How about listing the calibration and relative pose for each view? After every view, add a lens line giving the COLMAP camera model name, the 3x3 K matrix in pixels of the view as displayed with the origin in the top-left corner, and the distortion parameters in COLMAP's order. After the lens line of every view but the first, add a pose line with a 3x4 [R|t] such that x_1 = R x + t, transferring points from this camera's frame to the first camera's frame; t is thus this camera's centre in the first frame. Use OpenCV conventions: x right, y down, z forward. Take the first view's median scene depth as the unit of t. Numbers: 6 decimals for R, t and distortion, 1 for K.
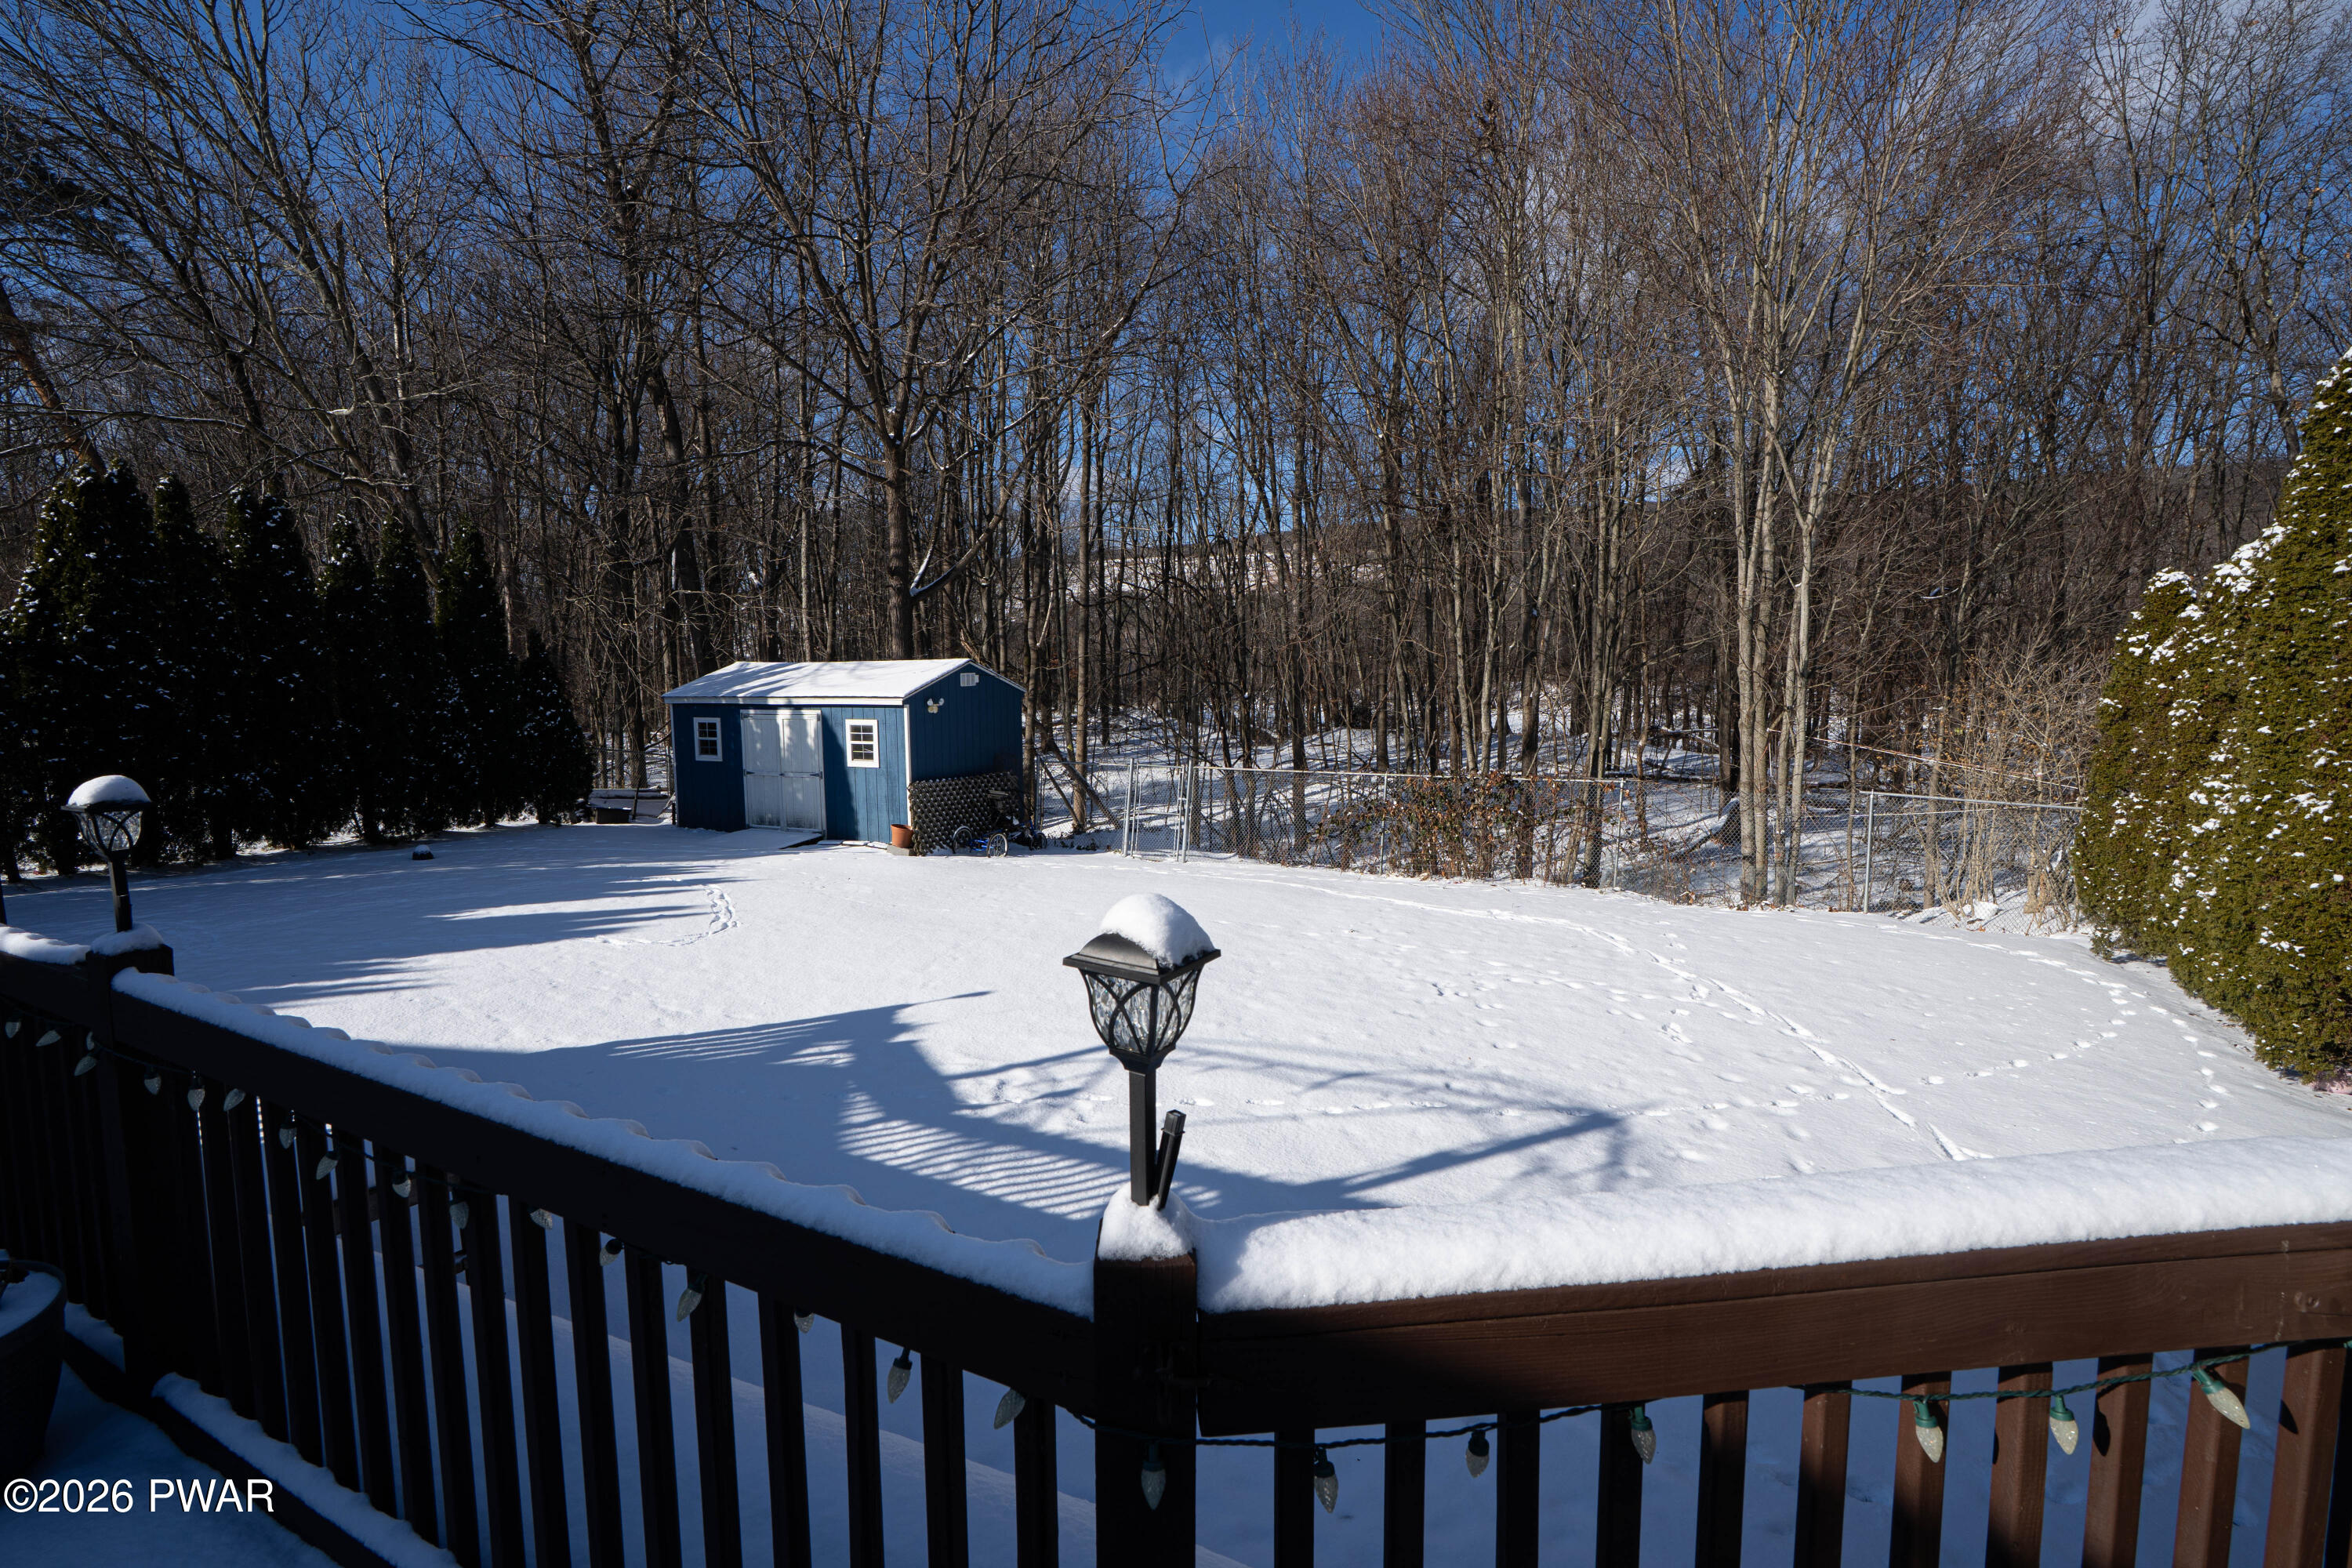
lens RADIAL K [[1089.1, 0, 1169.0], [0, 1089.1, 797.6], [0, 0, 1]] dist [-0.072300, 0.027289]
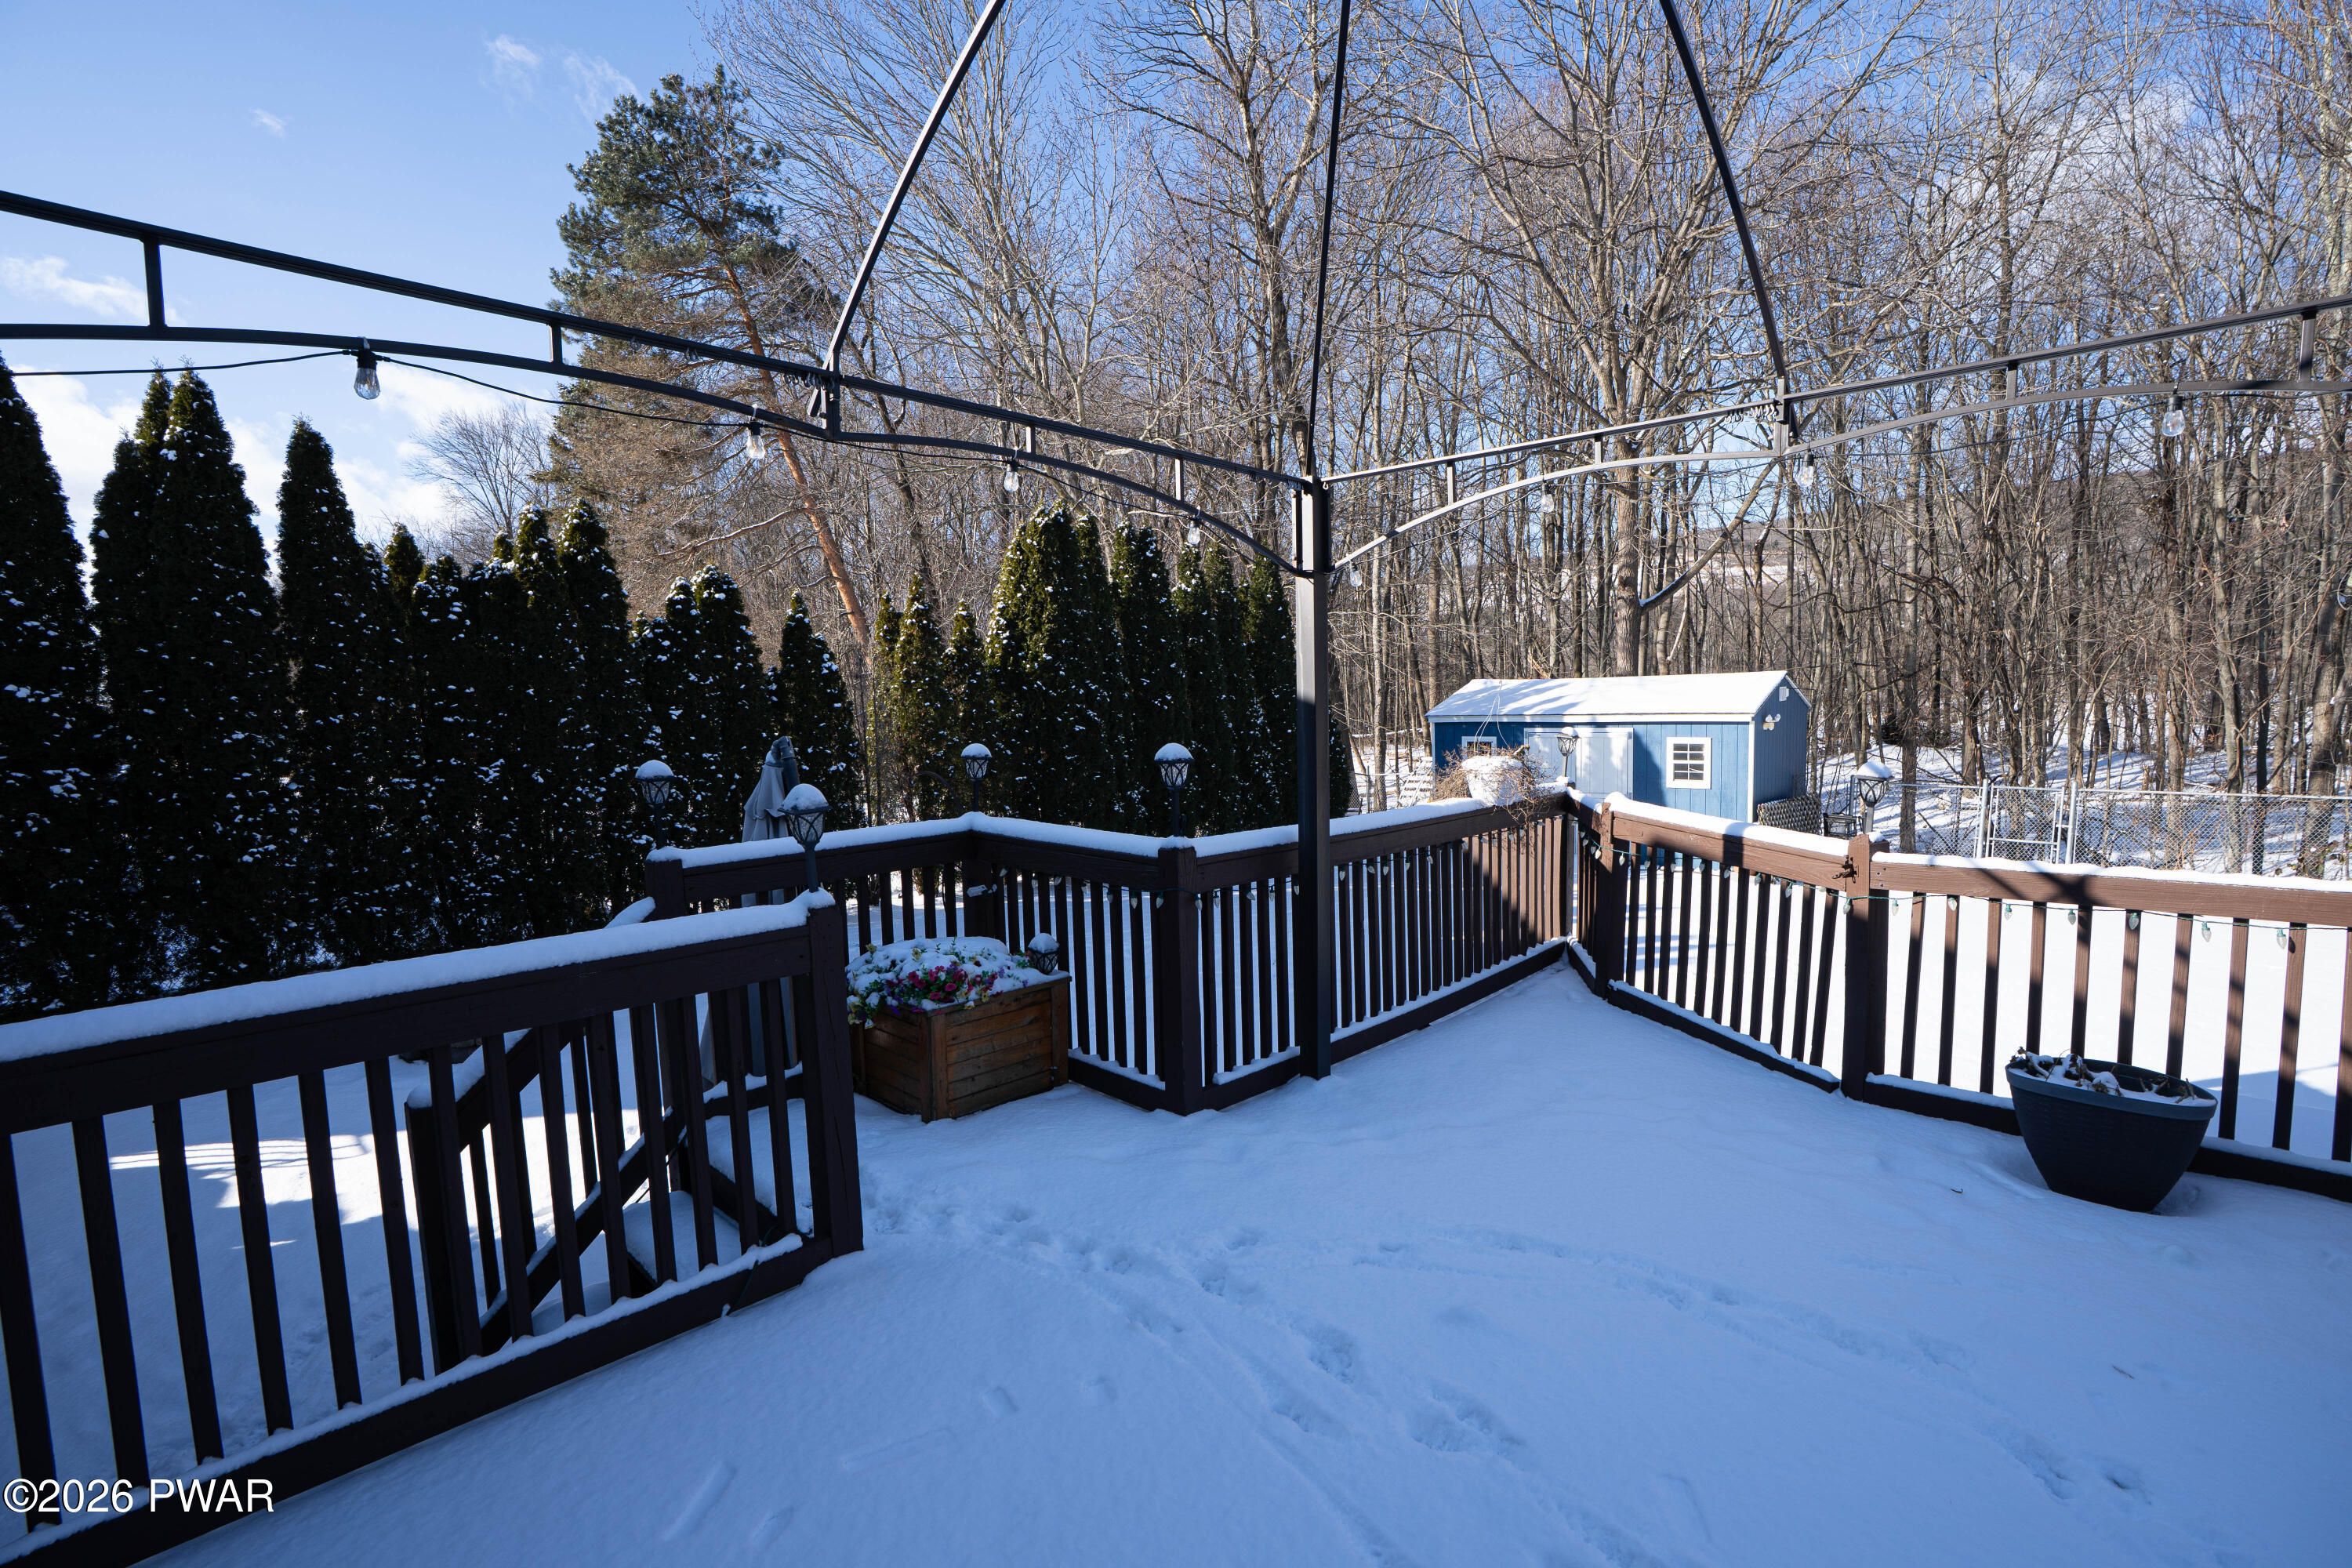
lens RADIAL K [[1087.1, 0, 1173.8], [0, 1087.1, 796.5], [0, 0, 1]] dist [-0.068748, 0.026288]
pose [[0.949637, 0.005973, -0.313294, -0.491585], [-0.012075, 0.999773, -0.017540, 0.001146], [0.313118, 0.020440, 0.949494, -0.025534]]
